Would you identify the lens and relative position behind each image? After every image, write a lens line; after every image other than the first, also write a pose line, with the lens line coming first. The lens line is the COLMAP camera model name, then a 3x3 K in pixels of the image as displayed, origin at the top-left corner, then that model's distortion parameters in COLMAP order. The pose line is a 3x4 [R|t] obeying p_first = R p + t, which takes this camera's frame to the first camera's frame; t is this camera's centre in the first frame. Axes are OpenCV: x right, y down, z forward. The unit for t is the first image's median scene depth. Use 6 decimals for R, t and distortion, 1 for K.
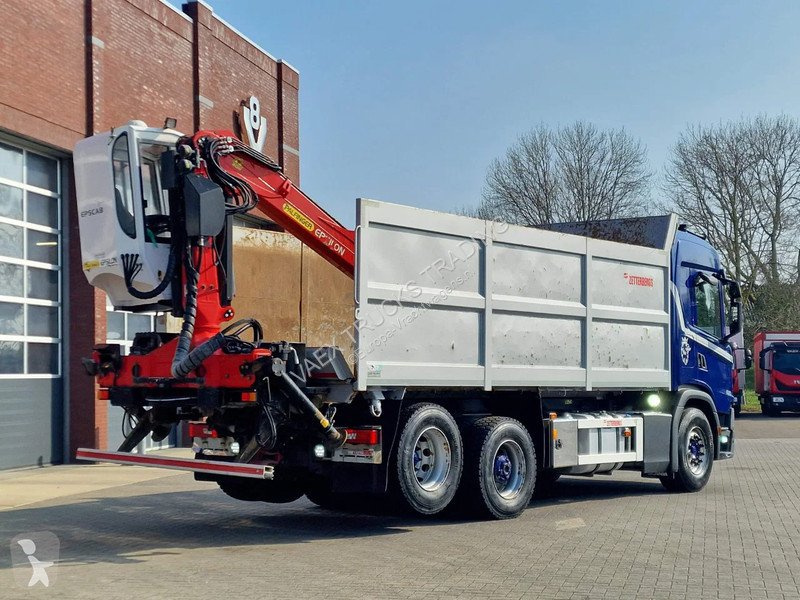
lens RADIAL K [[1378.9, 0, 400.0], [0, 1378.9, 300.0], [0, 0, 1]] dist [0.010884, 0.077893]
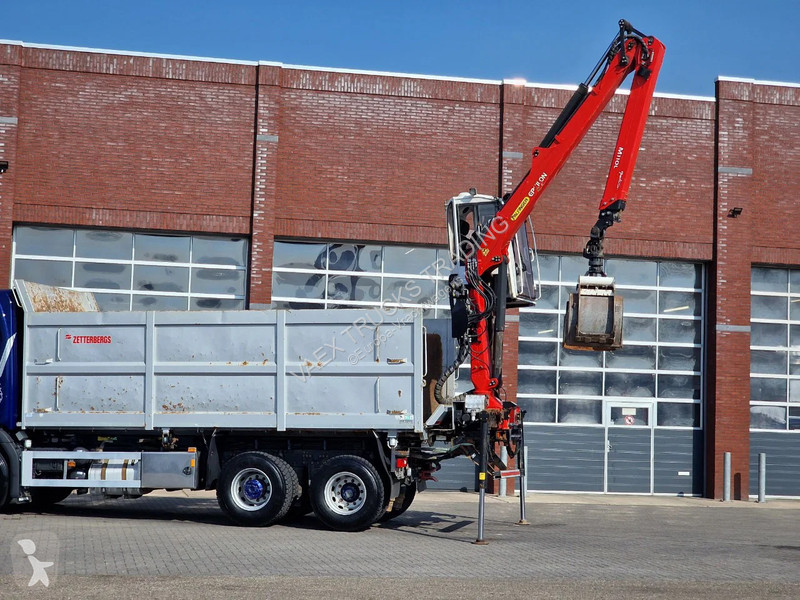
lens RADIAL K [[1493.7, 0, 400.0], [0, 1493.7, 300.0], [0, 0, 1]] dist [-0.191752, 2.466277]
pose [[0.438772, -0.047899, -0.897321, 0.858461], [0.019805, 0.998851, -0.043634, 0.000365], [0.898380, 0.001374, 0.439217, 0.296663]]
